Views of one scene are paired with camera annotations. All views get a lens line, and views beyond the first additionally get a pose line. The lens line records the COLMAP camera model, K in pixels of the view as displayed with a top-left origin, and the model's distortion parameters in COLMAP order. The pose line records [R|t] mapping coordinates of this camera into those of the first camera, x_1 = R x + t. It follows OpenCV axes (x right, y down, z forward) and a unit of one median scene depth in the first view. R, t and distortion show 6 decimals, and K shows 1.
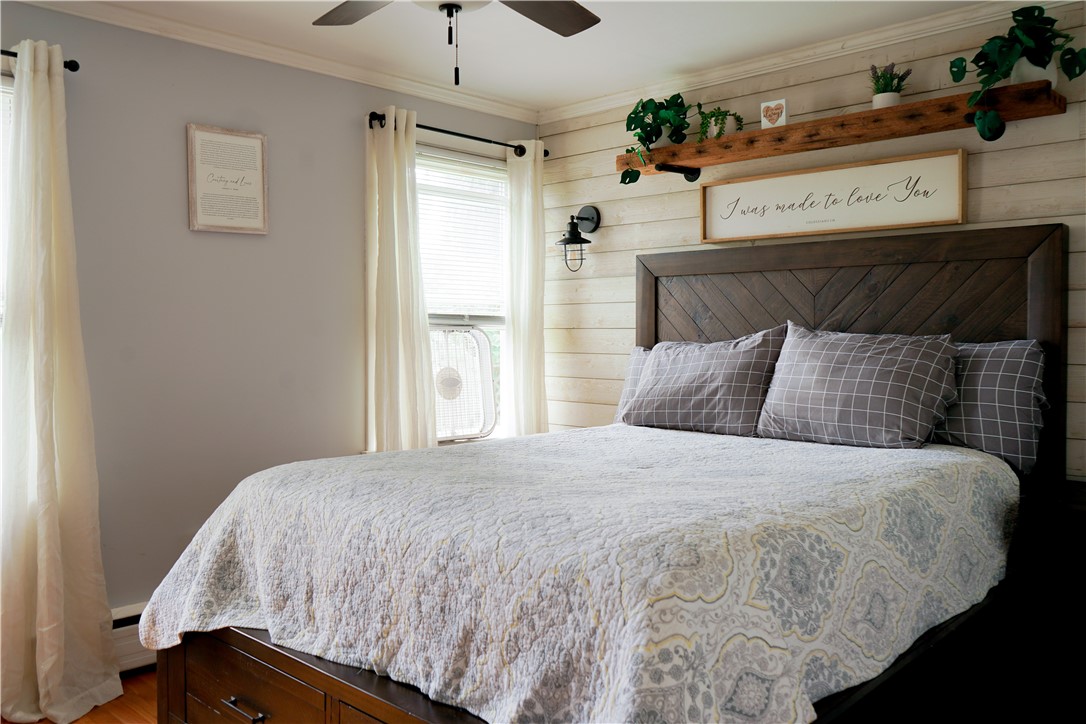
lens RADIAL K [[902.4, 0, 547.6], [0, 902.4, 336.6], [0, 0, 1]] dist [0.003326, 0.005763]
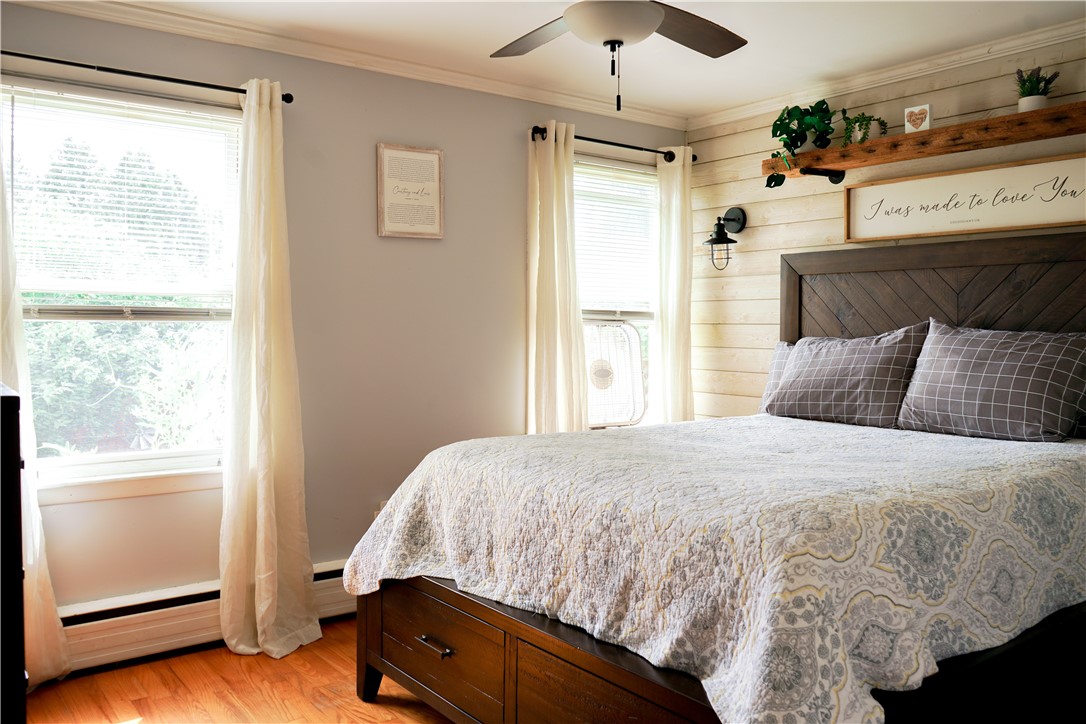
lens RADIAL K [[902.4, 0, 547.6], [0, 902.4, 336.6], [0, 0, 1]] dist [0.003326, 0.005763]
pose [[0.987554, 0.007507, -0.157099, -0.006796], [-0.006570, 0.999957, 0.006482, 0.000452], [0.157141, -0.005370, 0.987562, -0.132644]]
